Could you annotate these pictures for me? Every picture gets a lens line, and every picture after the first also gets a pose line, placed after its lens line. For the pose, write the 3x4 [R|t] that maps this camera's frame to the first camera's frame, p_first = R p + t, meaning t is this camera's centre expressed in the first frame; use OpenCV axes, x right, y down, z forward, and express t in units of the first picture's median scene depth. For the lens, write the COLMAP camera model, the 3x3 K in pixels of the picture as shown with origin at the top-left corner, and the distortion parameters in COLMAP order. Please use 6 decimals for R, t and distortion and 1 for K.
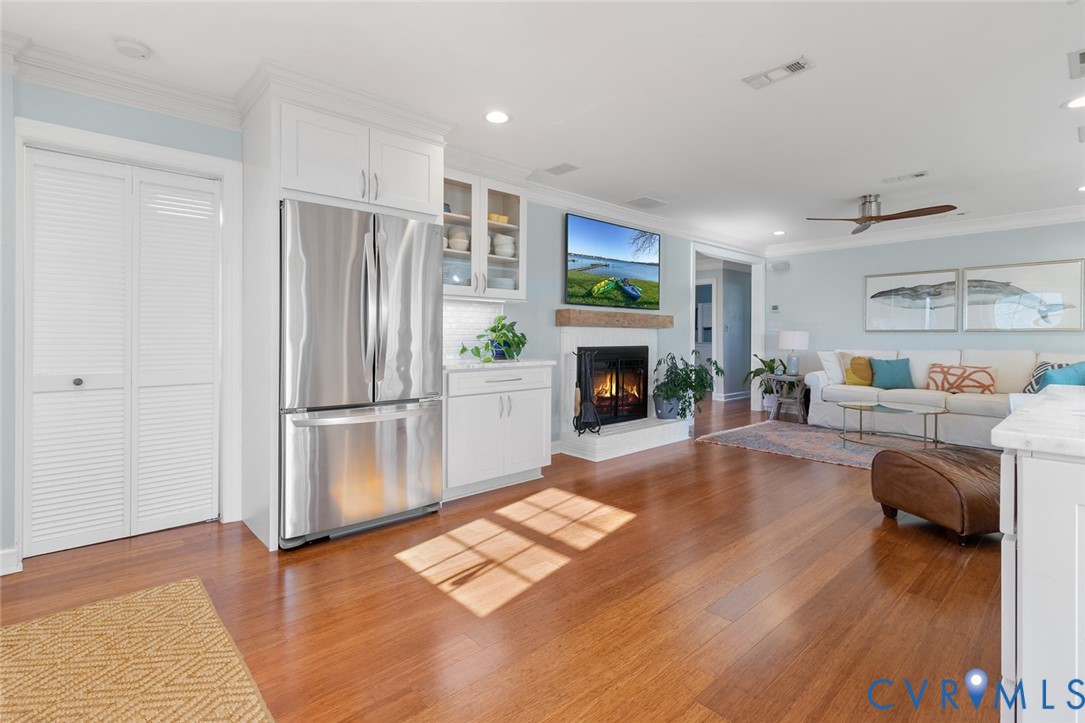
lens RADIAL K [[508.1, 0, 547.8], [0, 508.1, 339.6], [0, 0, 1]] dist [-0.000770, 0.003008]
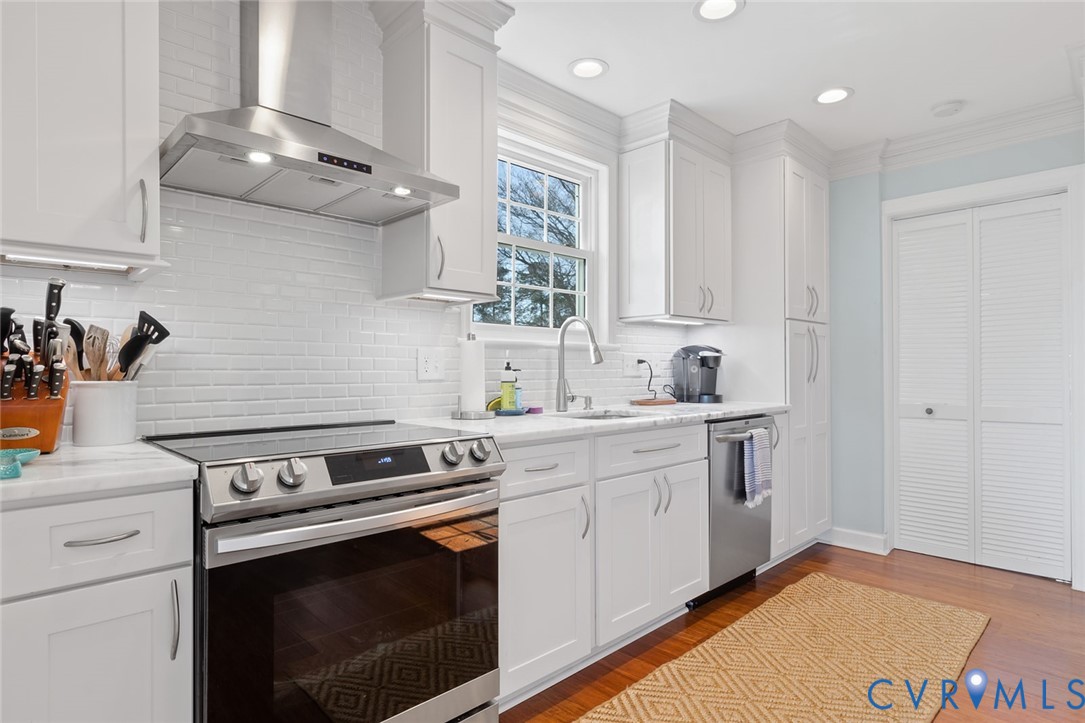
lens RADIAL K [[599.3, 0, 552.3], [0, 599.3, 359.6], [0, 0, 1]] dist [0.005407, -0.006201]
pose [[0.048885, -0.016781, -0.998663, 0.198538], [-0.002596, 0.999853, -0.016928, -0.003990], [0.998801, 0.003420, 0.048834, 0.041897]]
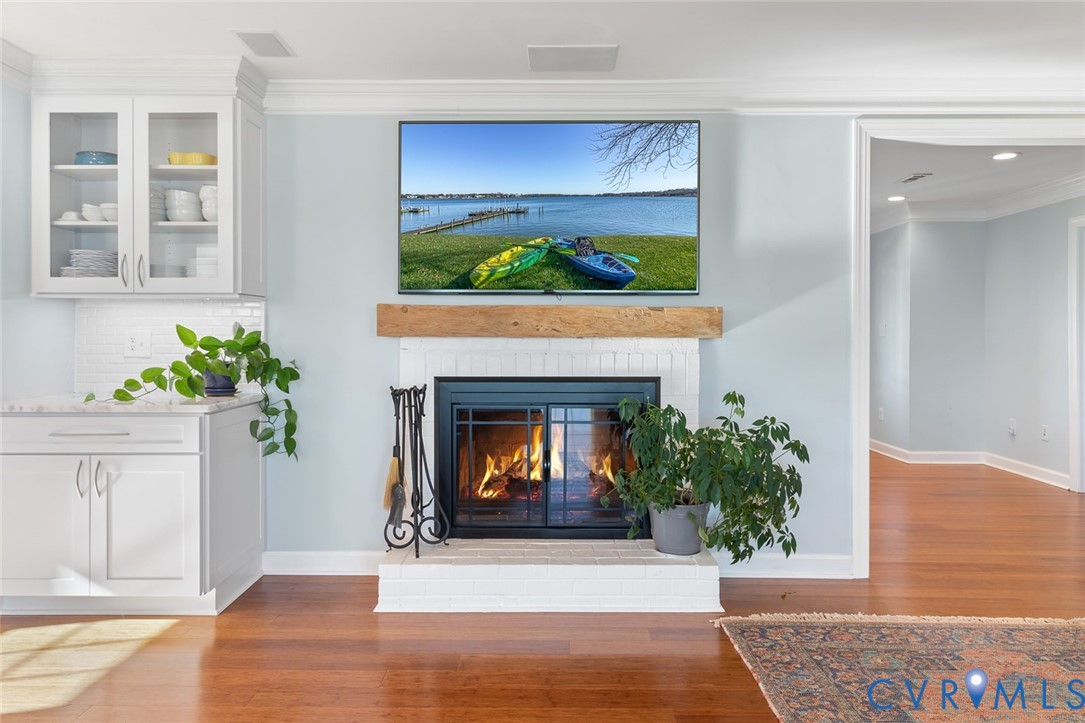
lens RADIAL K [[711.1, 0, 545.2], [0, 711.1, 341.2], [0, 0, 1]] dist [0.002553, 0.001253]
pose [[0.733910, 0.001795, -0.679244, 0.598857], [-0.004226, 0.999989, -0.001923, -0.019598], [0.679234, 0.004282, 0.733910, 0.522362]]
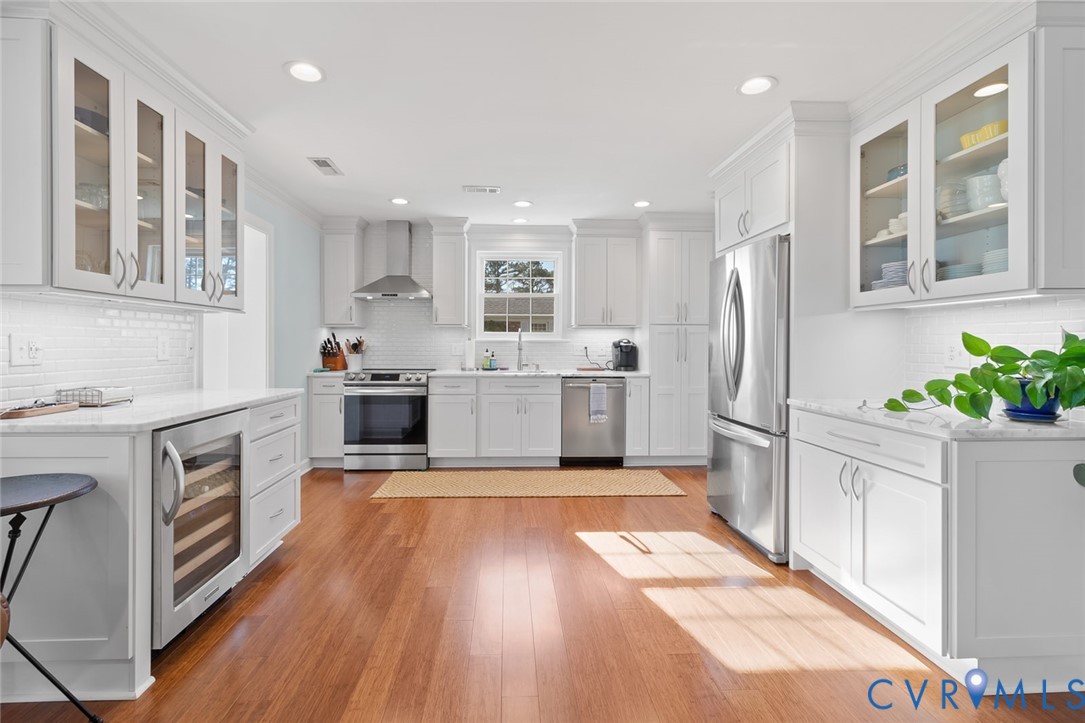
lens RADIAL K [[508.1, 0, 529.3], [0, 508.1, 345.1], [0, 0, 1]] dist [-0.000770, 0.003008]
pose [[-0.639480, -0.001867, -0.768806, 0.447383], [-0.008085, 0.999958, 0.004297, -0.023000], [0.768765, 0.008964, -0.639468, 0.759122]]
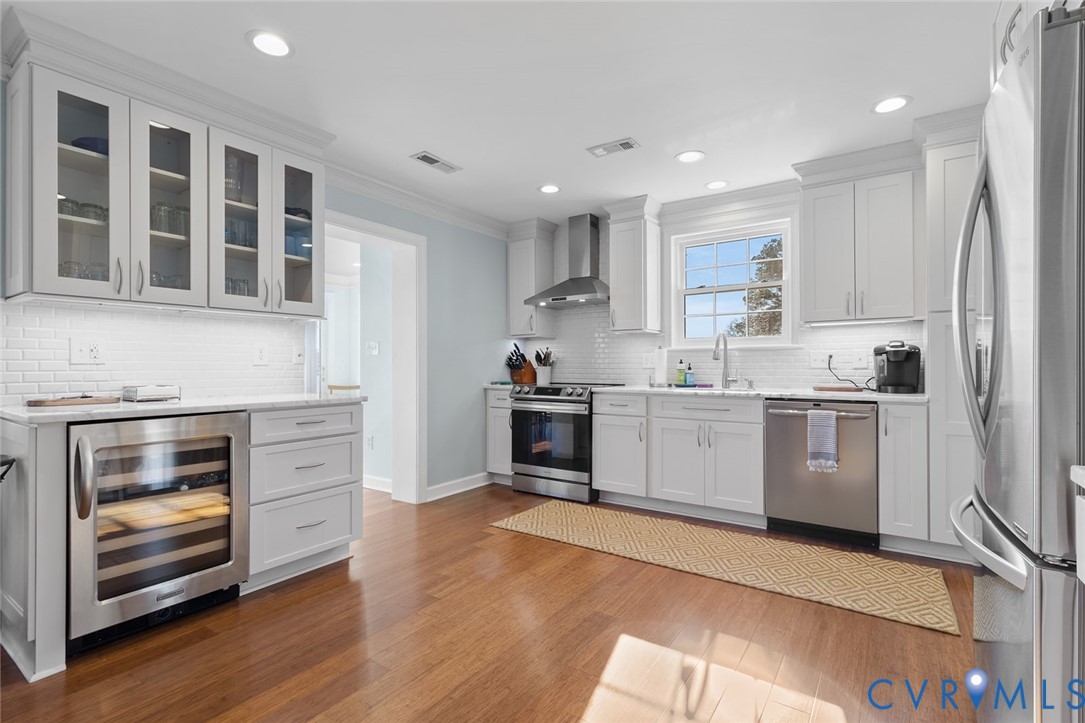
lens RADIAL K [[508.1, 0, 545.7], [0, 508.1, 361.0], [0, 0, 1]] dist [-0.000770, 0.003008]
pose [[-0.973805, -0.001542, -0.227380, 0.097509], [-0.000343, 0.999986, -0.005313, -0.003526], [0.227385, -0.005096, -0.973792, 0.765461]]
